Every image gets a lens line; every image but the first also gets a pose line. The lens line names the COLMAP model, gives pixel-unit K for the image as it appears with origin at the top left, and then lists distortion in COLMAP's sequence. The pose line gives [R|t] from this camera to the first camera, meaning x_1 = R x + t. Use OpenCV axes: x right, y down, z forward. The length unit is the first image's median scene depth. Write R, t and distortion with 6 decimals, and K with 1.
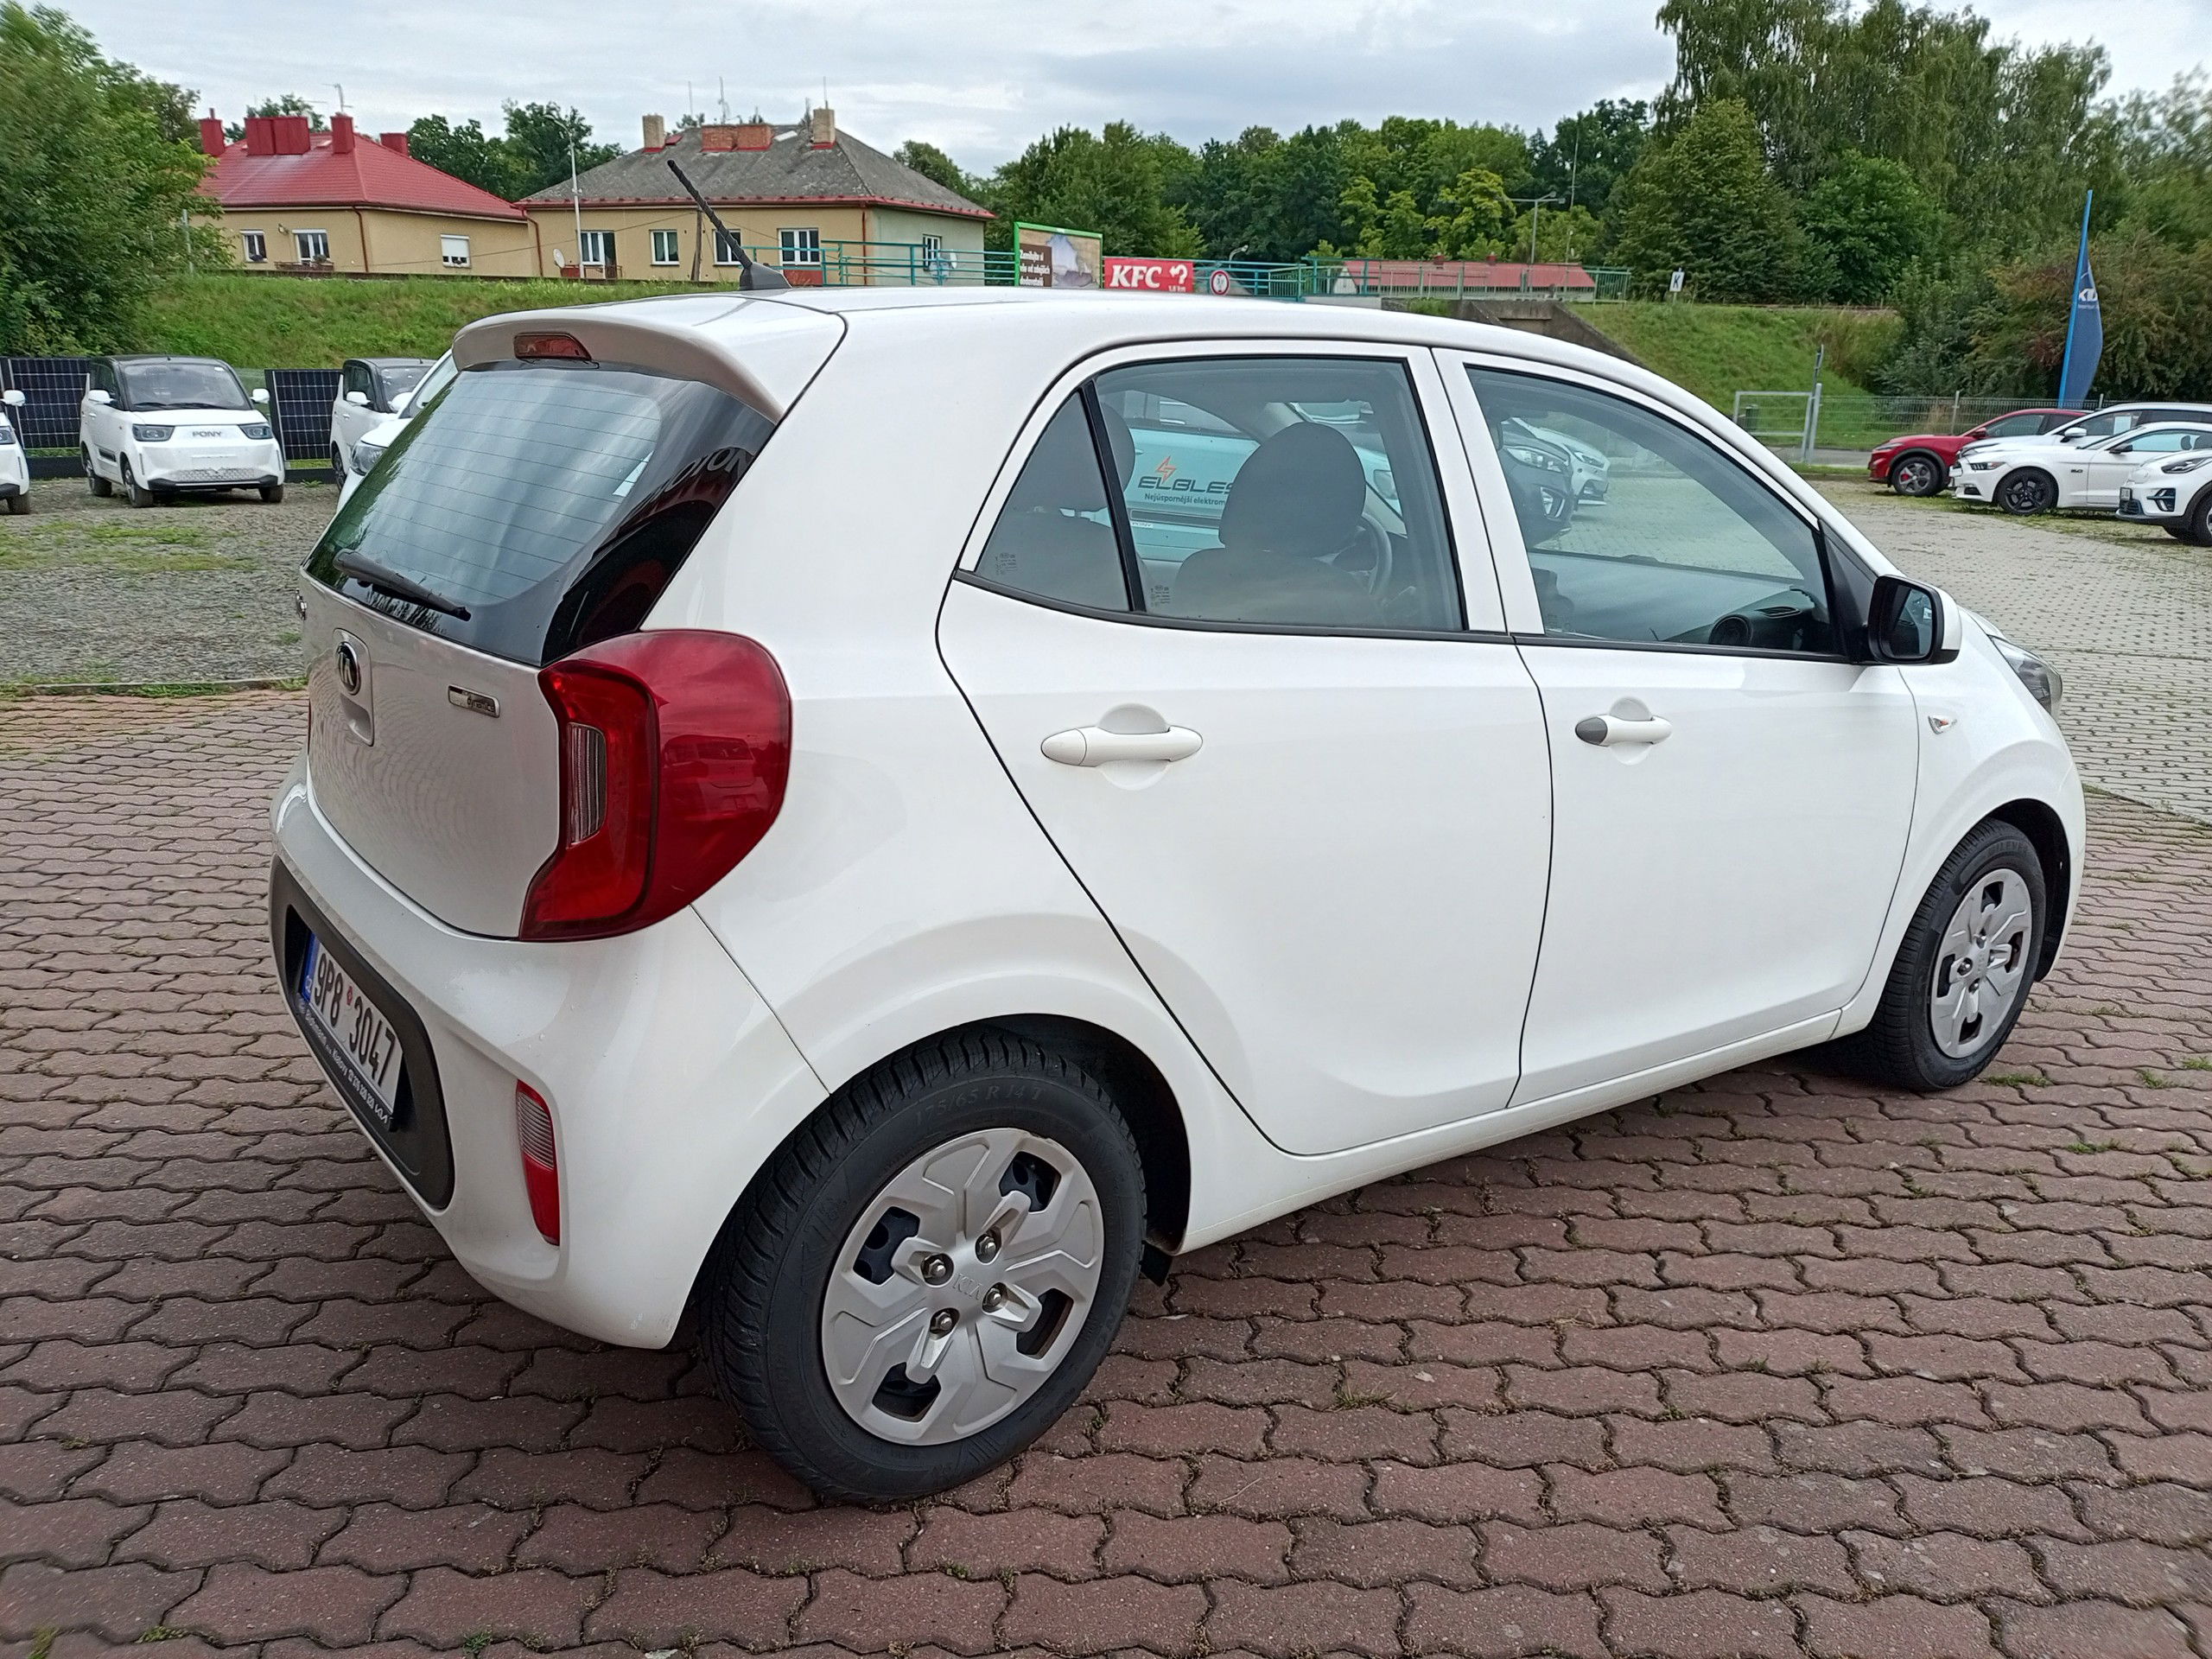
lens RADIAL K [[1657.9, 0, 1106.0], [0, 1657.9, 829.5], [0, 0, 1]] dist [0.043162, -0.039493]
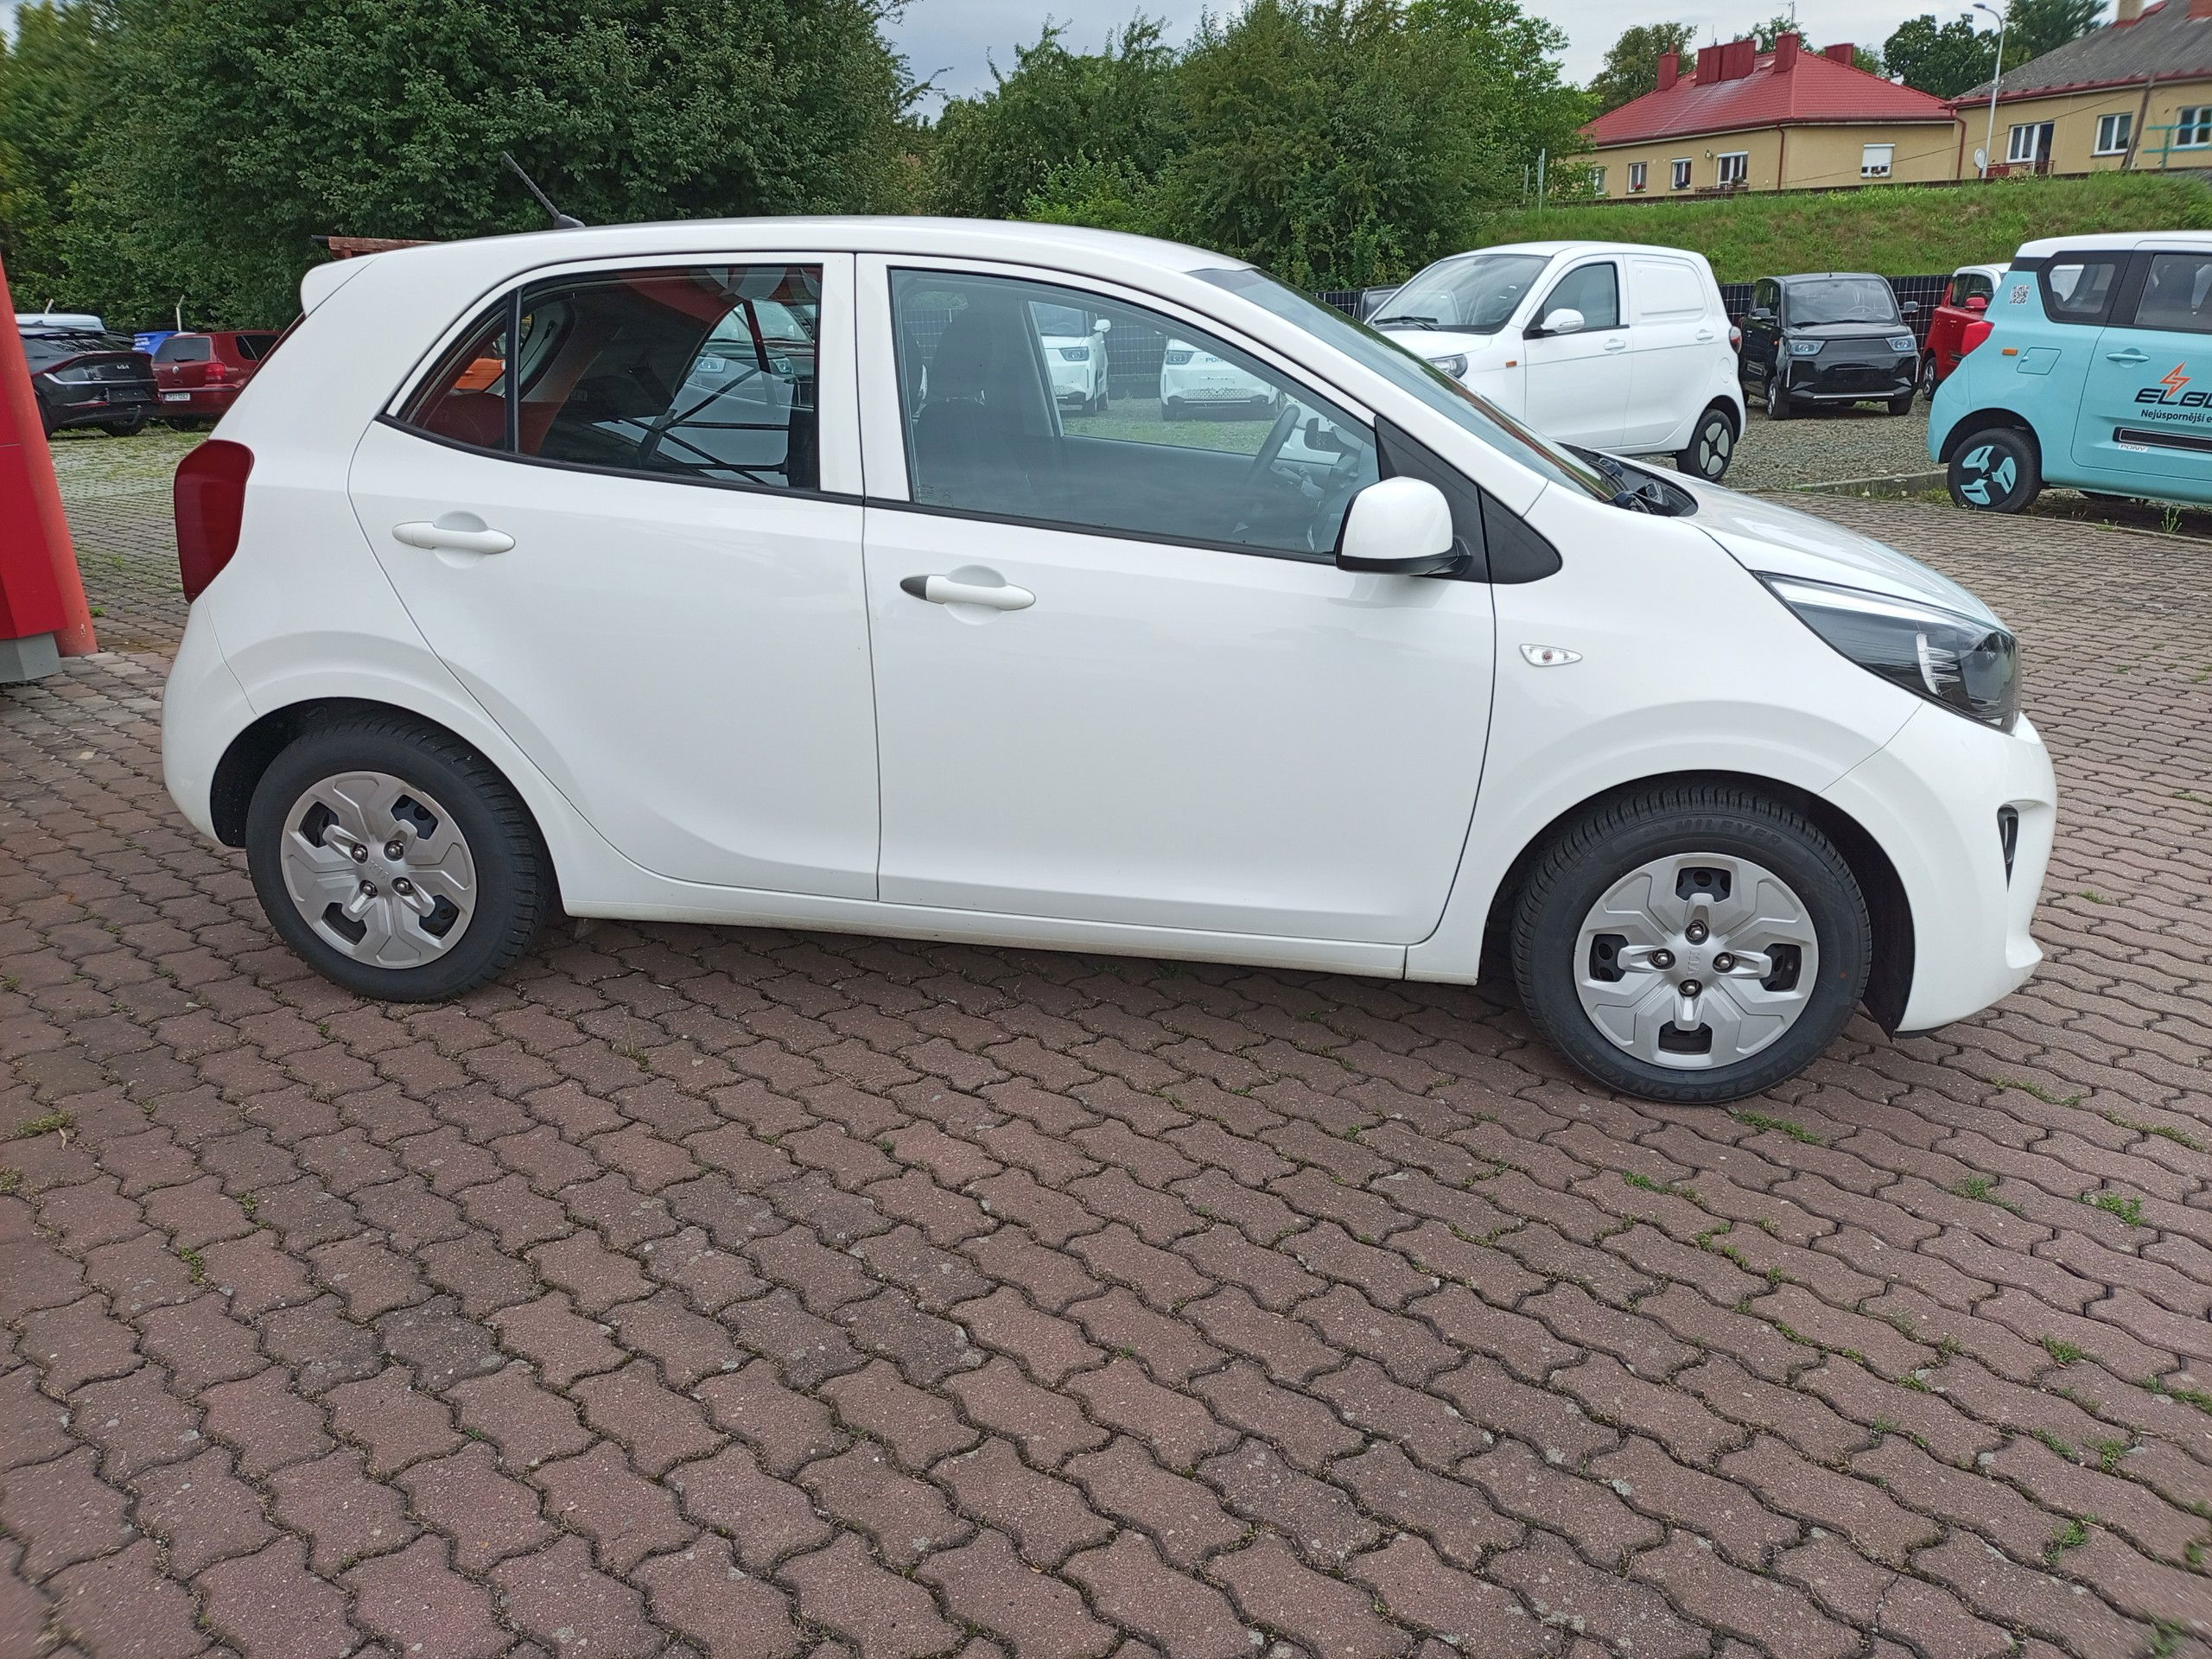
lens RADIAL K [[1630.2, 0, 1106.0], [0, 1630.2, 829.5], [0, 0, 1]] dist [0.047462, -0.038078]
pose [[0.705009, 0.193334, -0.682337, 0.867127], [-0.159209, 0.980713, 0.113377, -0.031809], [0.691097, 0.028703, 0.722192, 0.201362]]
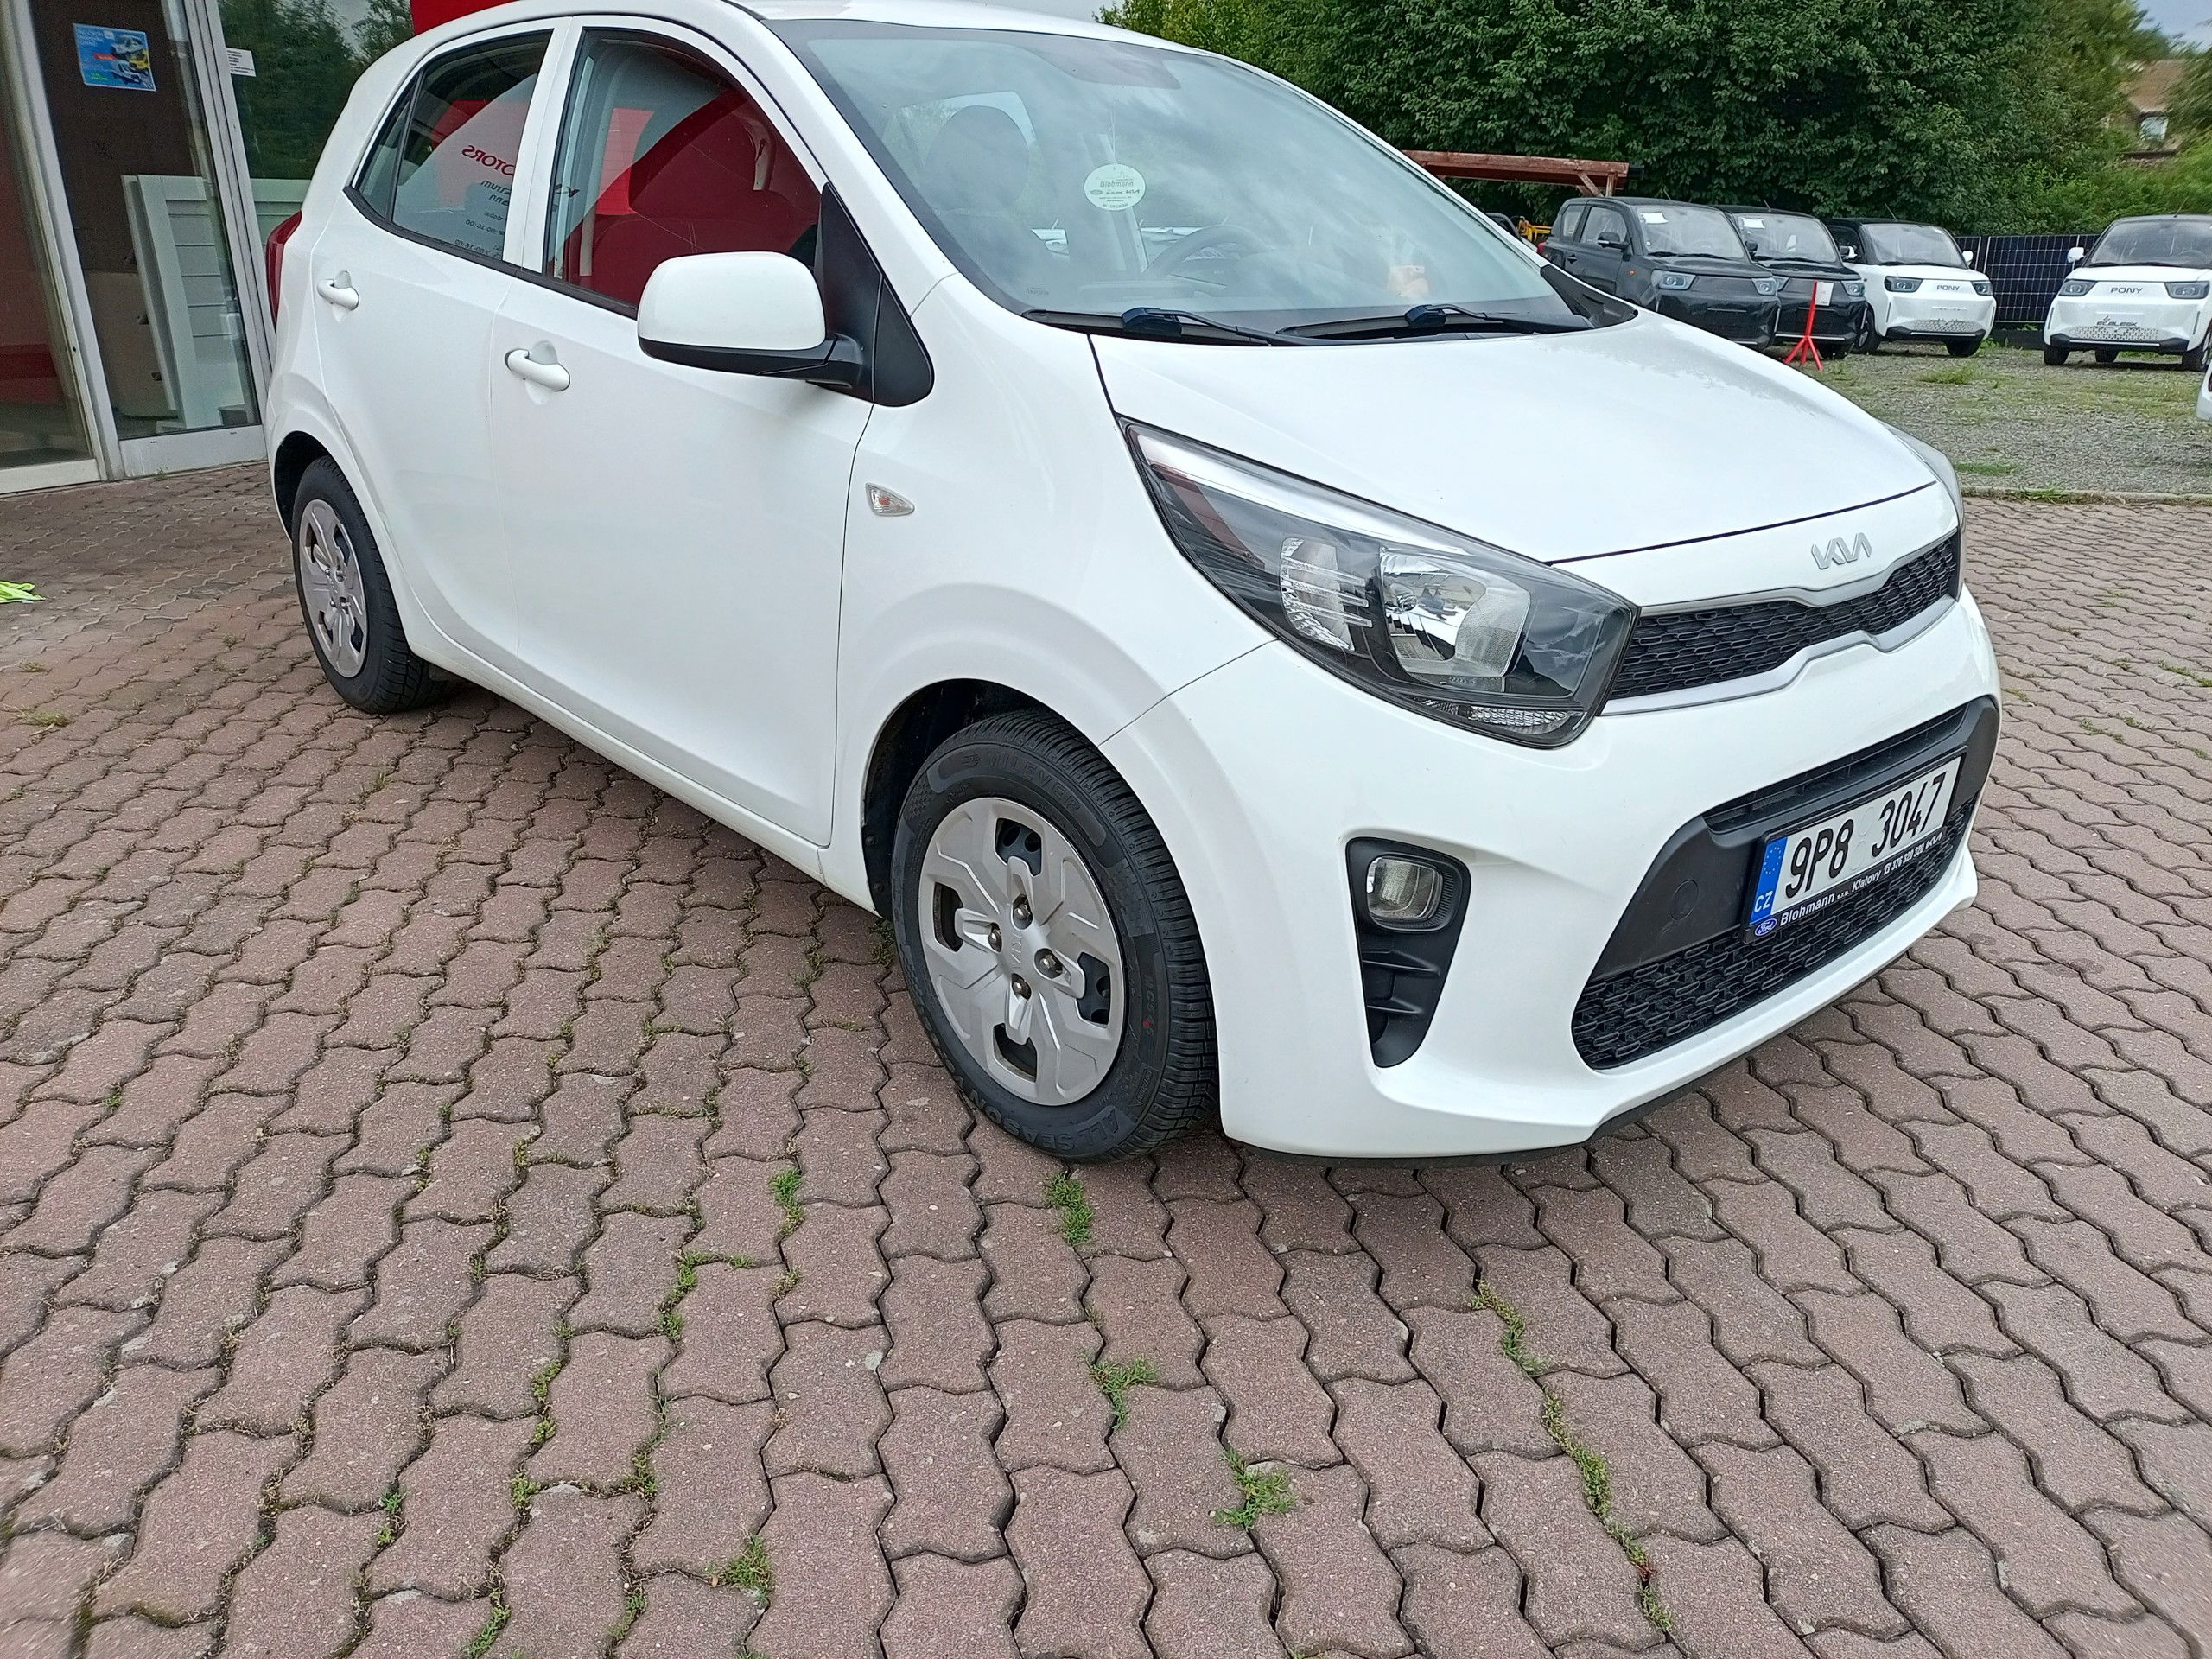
lens RADIAL K [[1657.9, 0, 1106.0], [0, 1657.9, 829.5], [0, 0, 1]] dist [0.043162, -0.039493]
pose [[0.101965, 0.319618, -0.942044, 1.087102], [-0.270939, 0.920103, 0.282847, -0.141512], [0.957181, 0.226396, 0.180415, 0.911008]]
